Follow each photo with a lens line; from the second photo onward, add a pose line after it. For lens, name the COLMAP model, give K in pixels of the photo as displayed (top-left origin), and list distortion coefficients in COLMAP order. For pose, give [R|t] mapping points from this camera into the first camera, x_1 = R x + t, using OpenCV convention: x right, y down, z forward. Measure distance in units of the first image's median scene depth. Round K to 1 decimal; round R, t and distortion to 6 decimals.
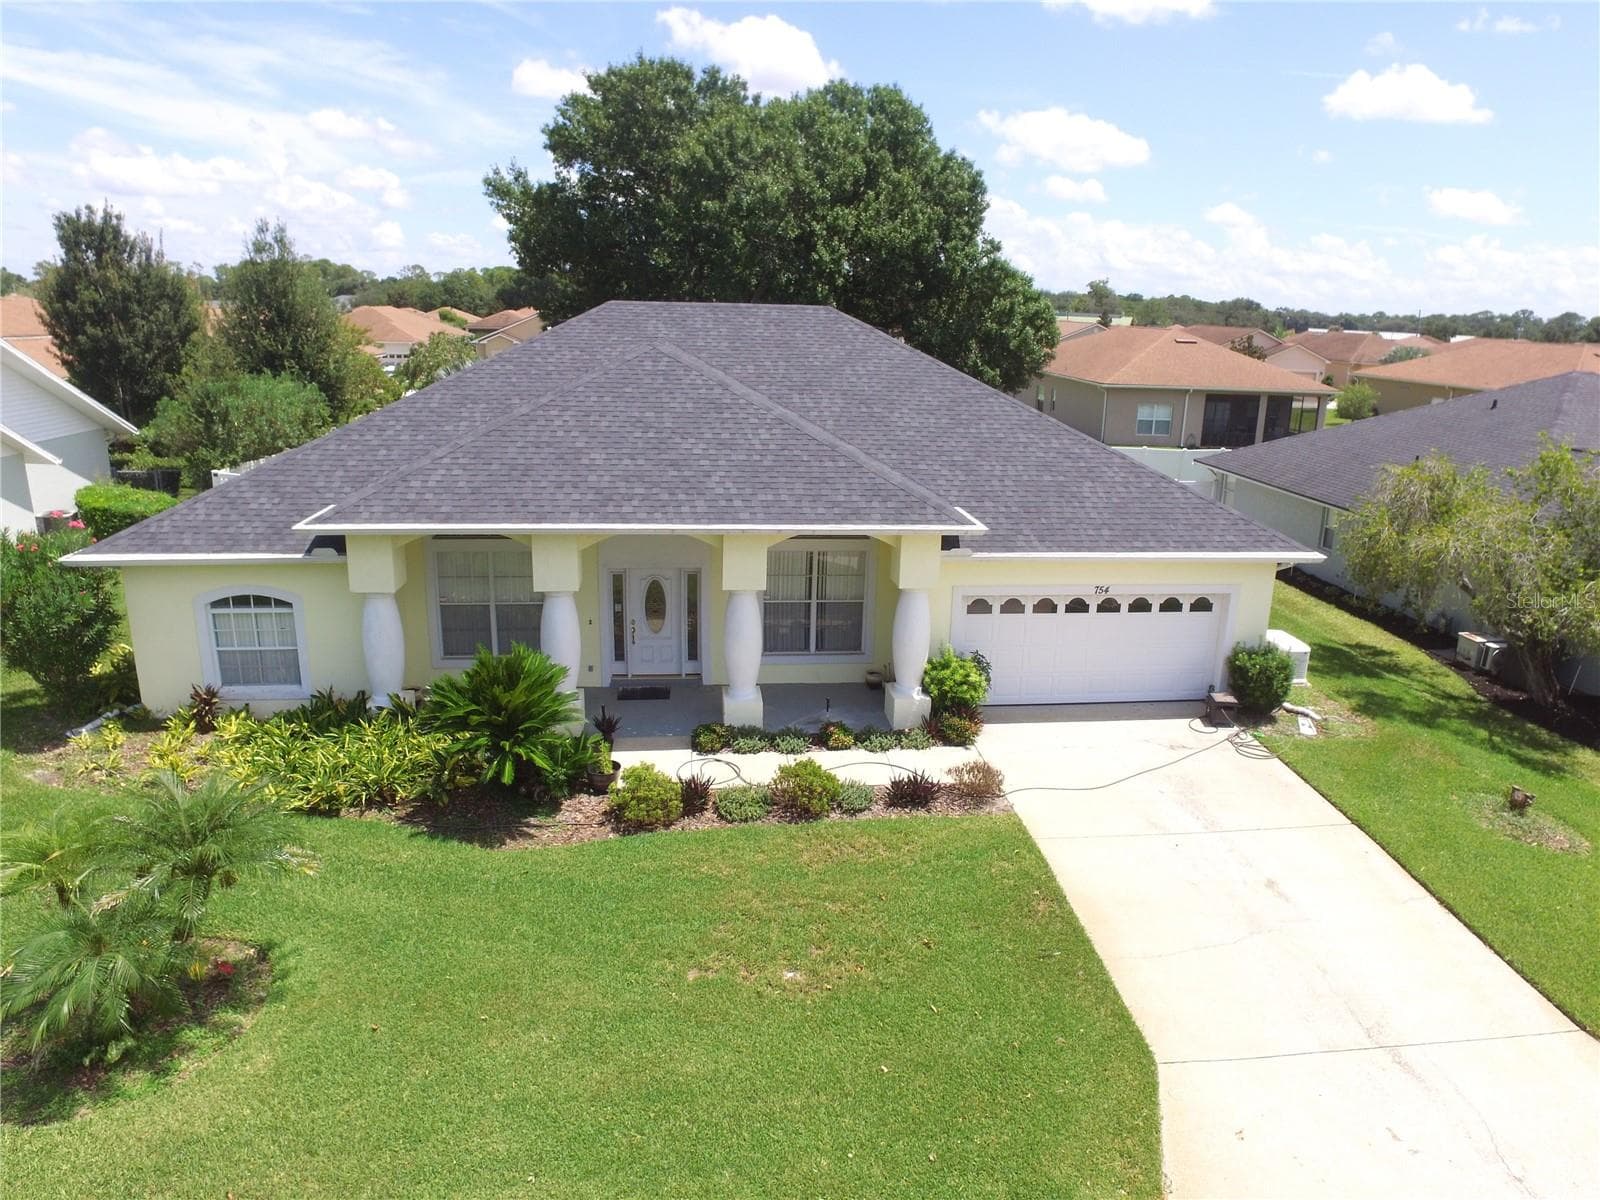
lens RADIAL K [[1066.5, 0, 832.4], [0, 1066.5, 597.7], [0, 0, 1]] dist [-0.118262, 0.091085]
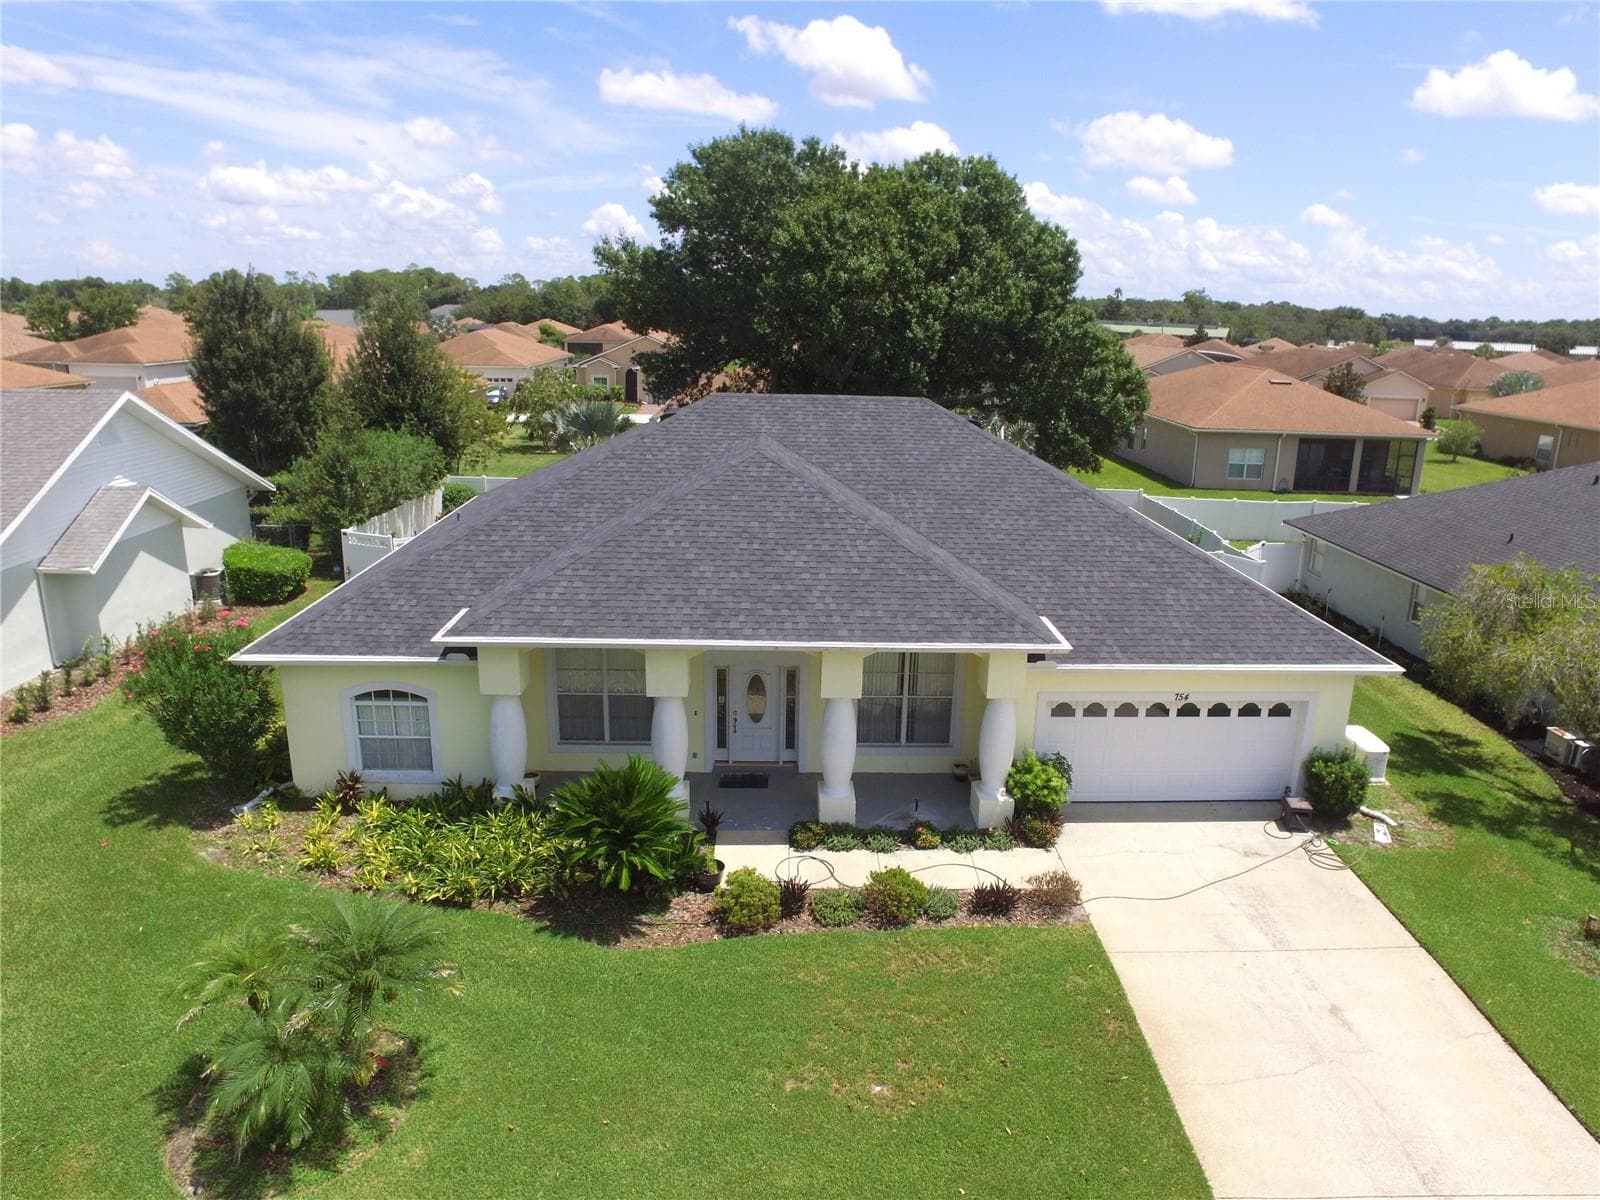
lens RADIAL K [[1066.5, 0, 832.4], [0, 1066.5, 597.7], [0, 0, 1]] dist [-0.118262, 0.091085]
pose [[0.996538, 0.019597, -0.080798, -0.006452], [-0.019822, 0.999802, -0.001987, -0.101007], [0.080743, 0.003582, 0.996729, -0.063089]]
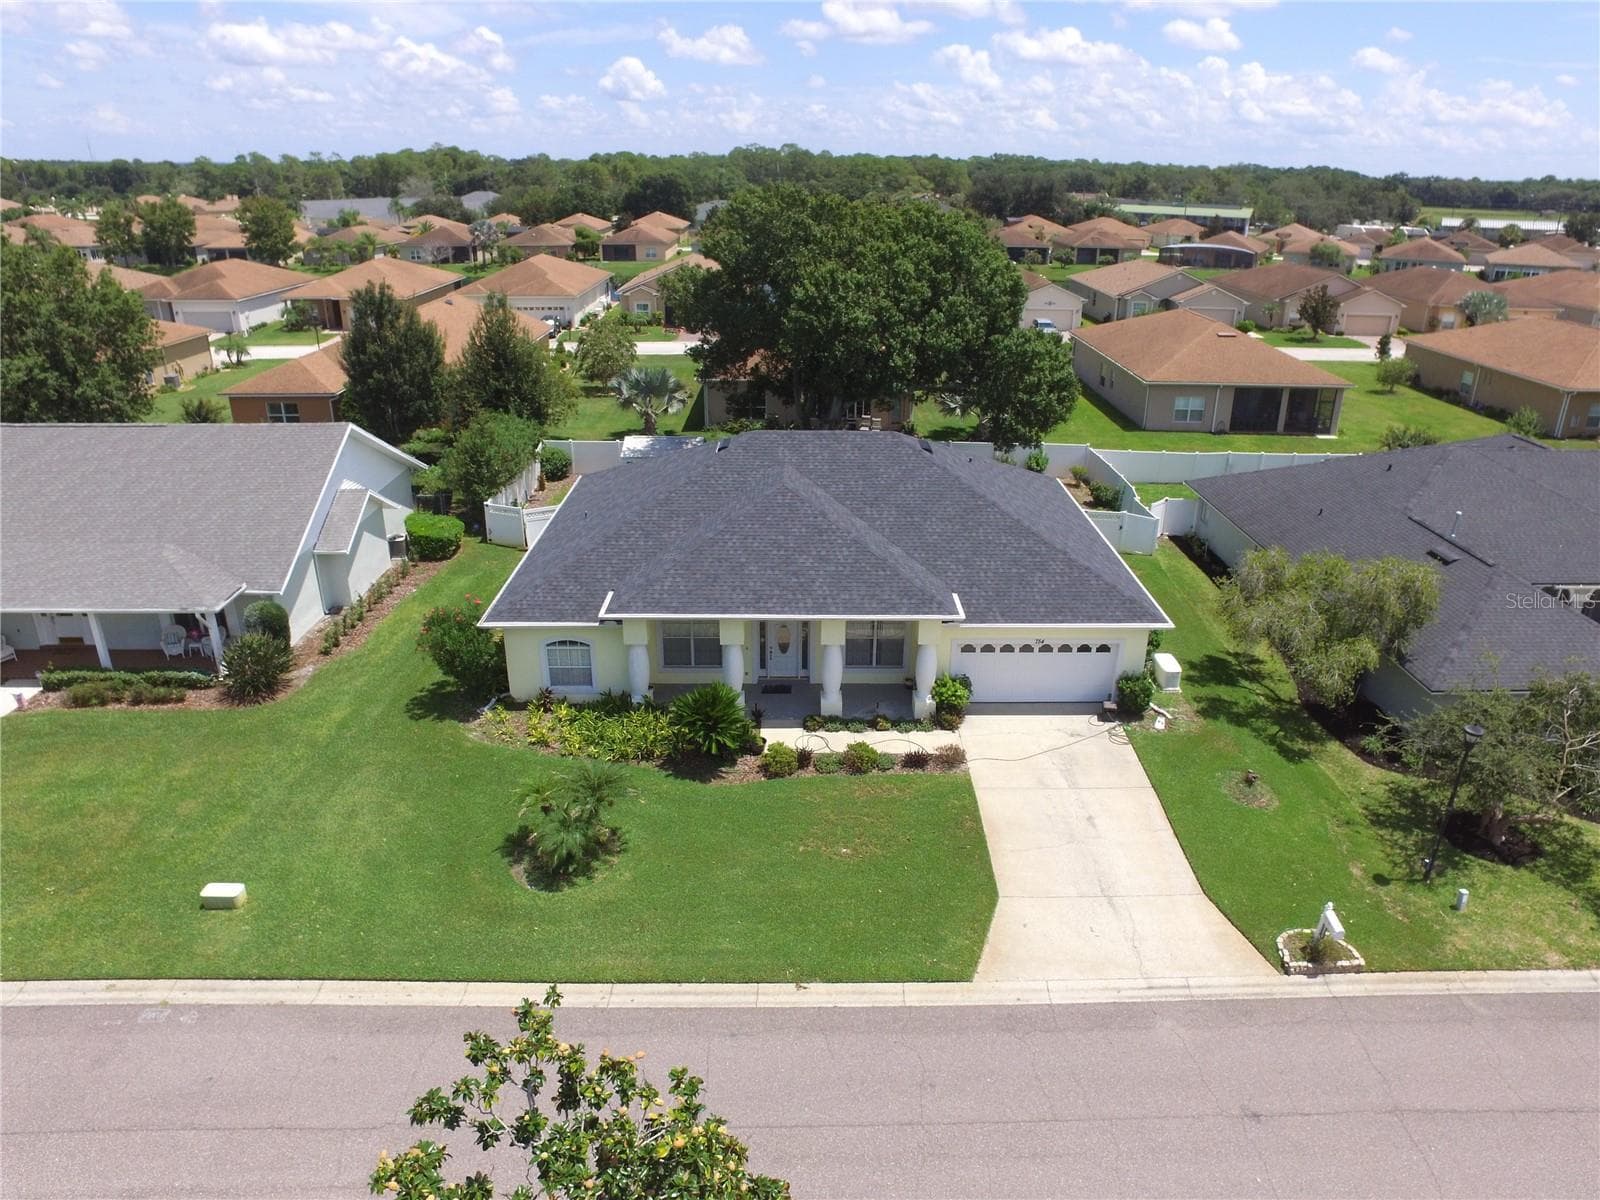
lens RADIAL K [[1066.5, 0, 832.4], [0, 1066.5, 597.7], [0, 0, 1]] dist [-0.118262, 0.091085]
pose [[0.994029, 0.026140, -0.105934, 0.105131], [-0.013260, 0.992623, 0.120513, -0.295517], [0.108303, -0.118389, 0.987043, -0.771075]]
